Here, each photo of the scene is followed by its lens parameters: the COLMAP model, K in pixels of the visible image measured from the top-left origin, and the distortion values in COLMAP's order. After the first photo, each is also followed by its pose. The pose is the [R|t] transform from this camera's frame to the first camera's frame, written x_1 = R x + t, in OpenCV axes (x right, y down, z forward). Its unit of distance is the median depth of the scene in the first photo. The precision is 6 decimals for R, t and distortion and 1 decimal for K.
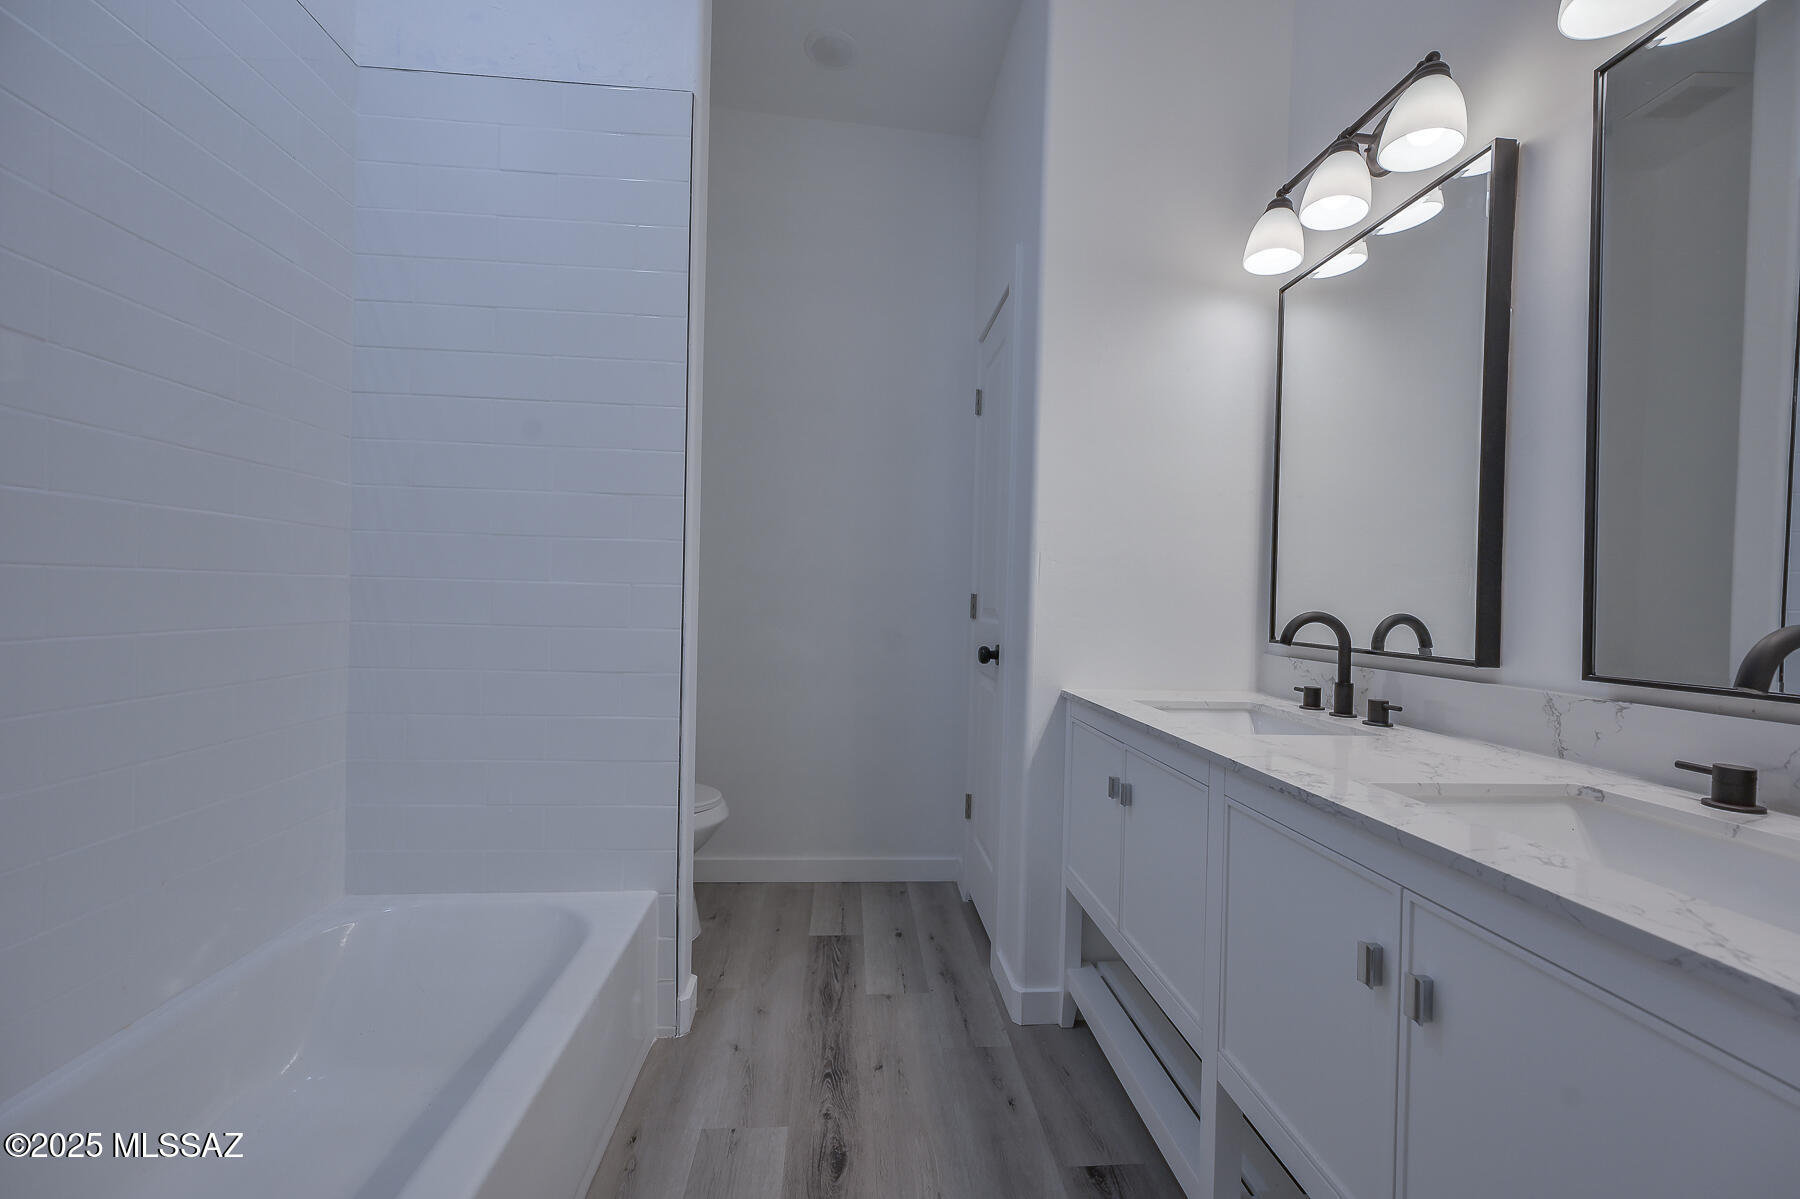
lens RADIAL K [[705.1, 0, 900.2], [0, 705.1, 604.3], [0, 0, 1]] dist [-0.001875, 0.000066]
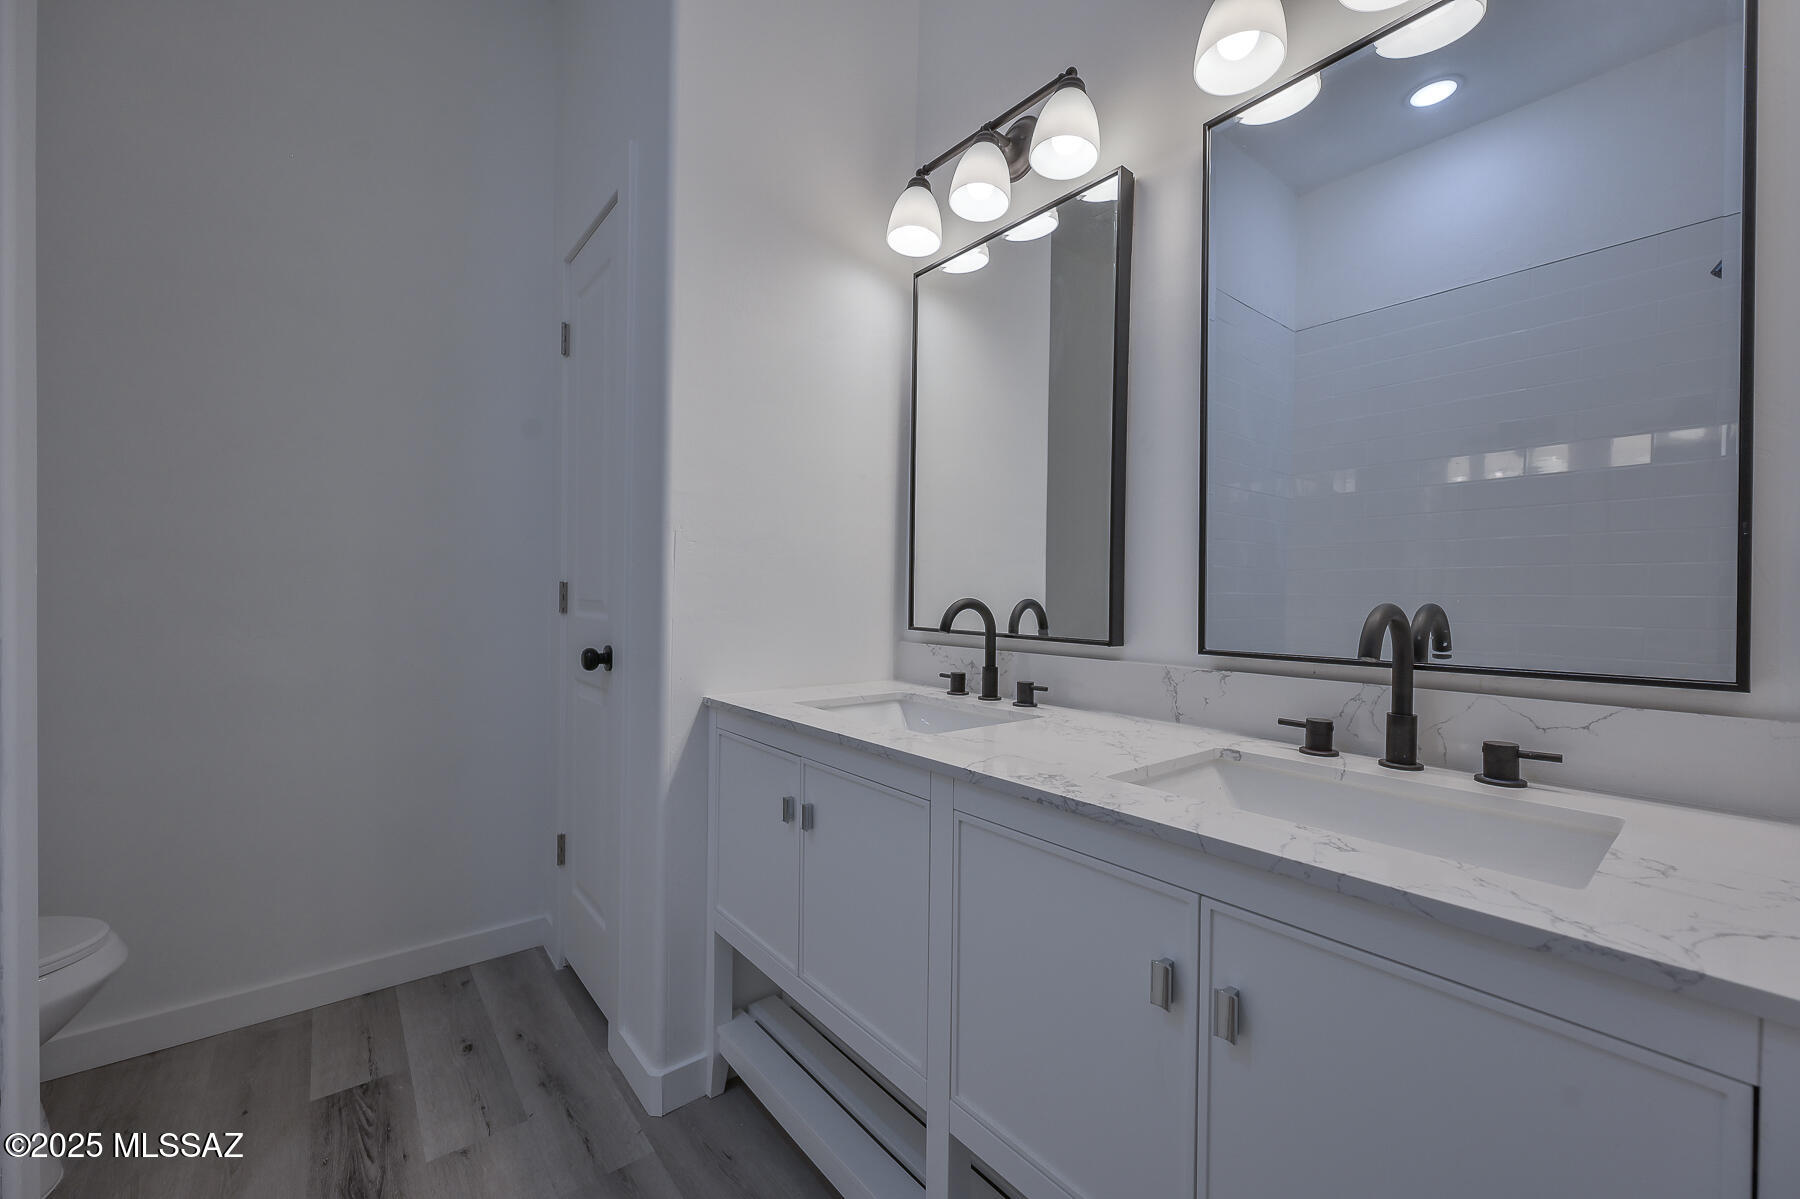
lens RADIAL K [[705.1, 0, 900.2], [0, 705.1, 604.3], [0, 0, 1]] dist [-0.001875, 0.000066]
pose [[0.820482, -0.020618, 0.571300, -0.056499], [0.011201, 0.999737, 0.019994, -0.001801], [-0.571563, -0.010006, 0.820497, 0.200045]]
